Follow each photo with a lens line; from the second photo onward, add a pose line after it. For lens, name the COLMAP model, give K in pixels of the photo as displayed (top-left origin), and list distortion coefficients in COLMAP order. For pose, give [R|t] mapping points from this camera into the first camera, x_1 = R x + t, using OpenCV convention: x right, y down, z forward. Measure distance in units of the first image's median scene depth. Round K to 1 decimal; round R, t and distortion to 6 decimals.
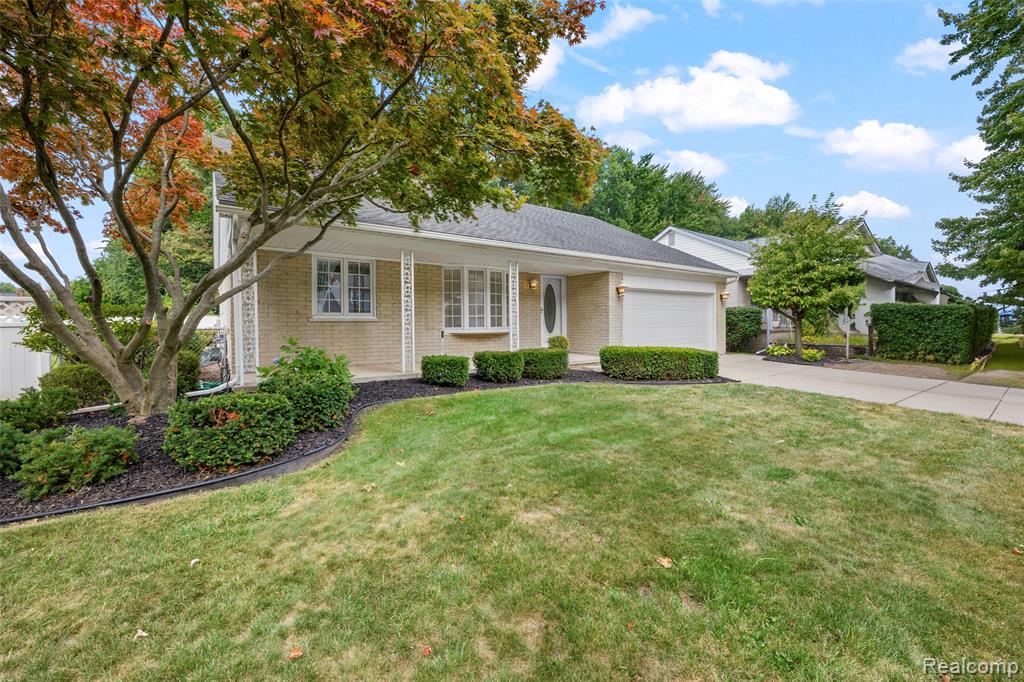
lens RADIAL K [[412.4, 0, 528.4], [0, 412.4, 321.8], [0, 0, 1]] dist [-0.005332, 0.002498]
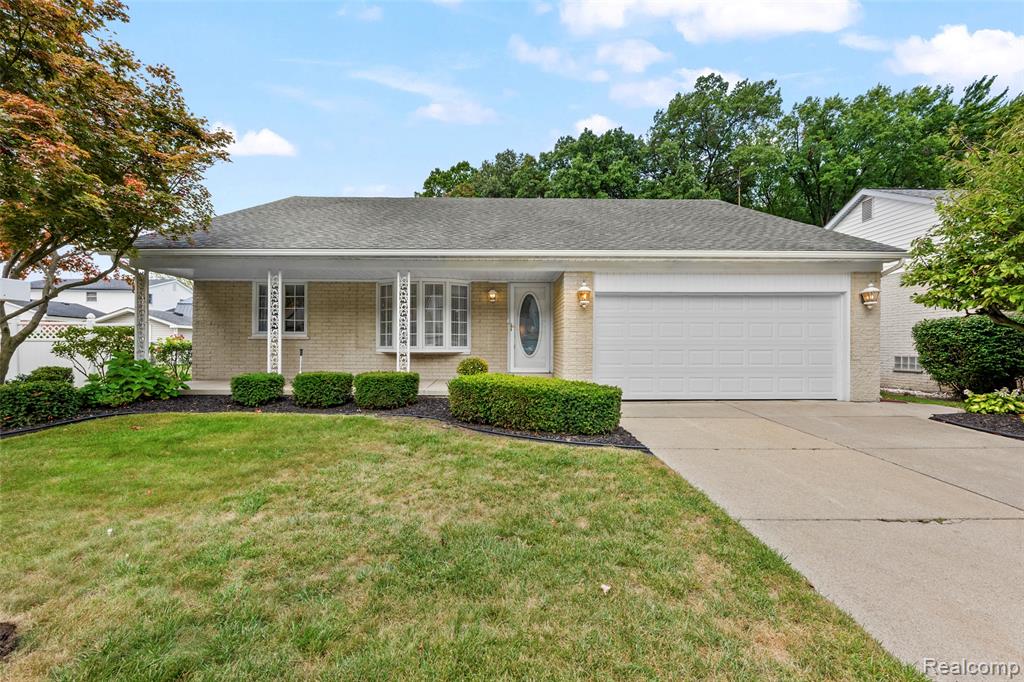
lens RADIAL K [[412.4, 0, 509.3], [0, 412.4, 343.3], [0, 0, 1]] dist [-0.005332, 0.002498]
pose [[0.804367, 0.005159, -0.594111, 0.522634], [-0.004966, 0.999986, 0.001961, 0.002921], [0.594112, 0.001373, 0.804381, 0.342108]]
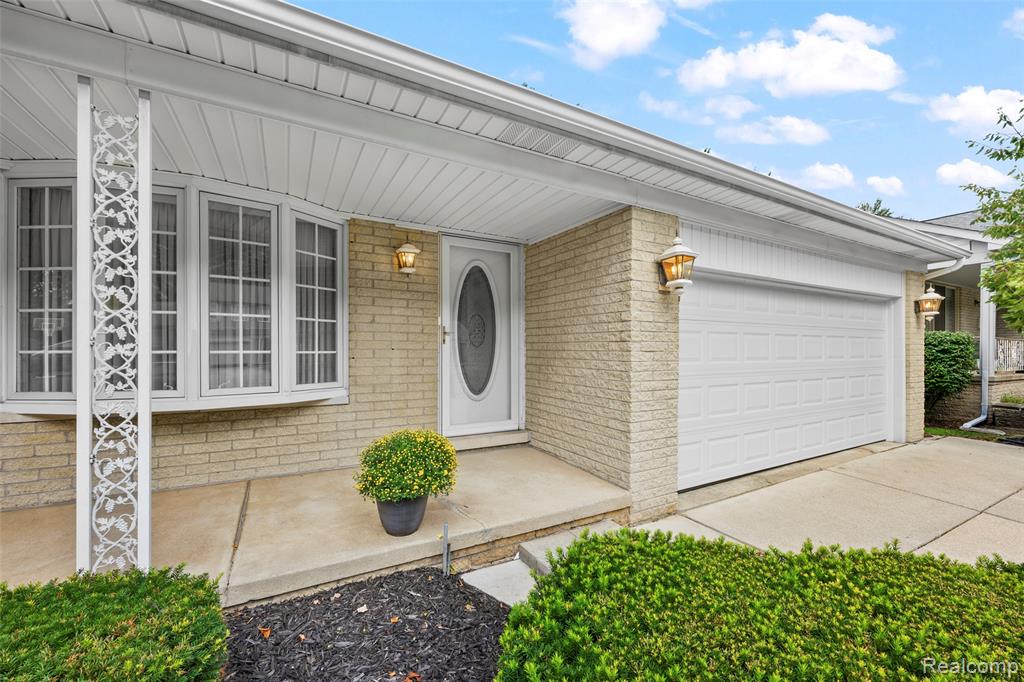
lens RADIAL K [[412.4, 0, 512.6], [0, 412.4, 349.7], [0, 0, 1]] dist [-0.005332, 0.002498]
pose [[0.989594, 0.008513, -0.143633, 0.146033], [-0.008183, 0.999962, 0.002889, -0.016320], [0.143652, -0.001684, 0.989627, 0.655462]]
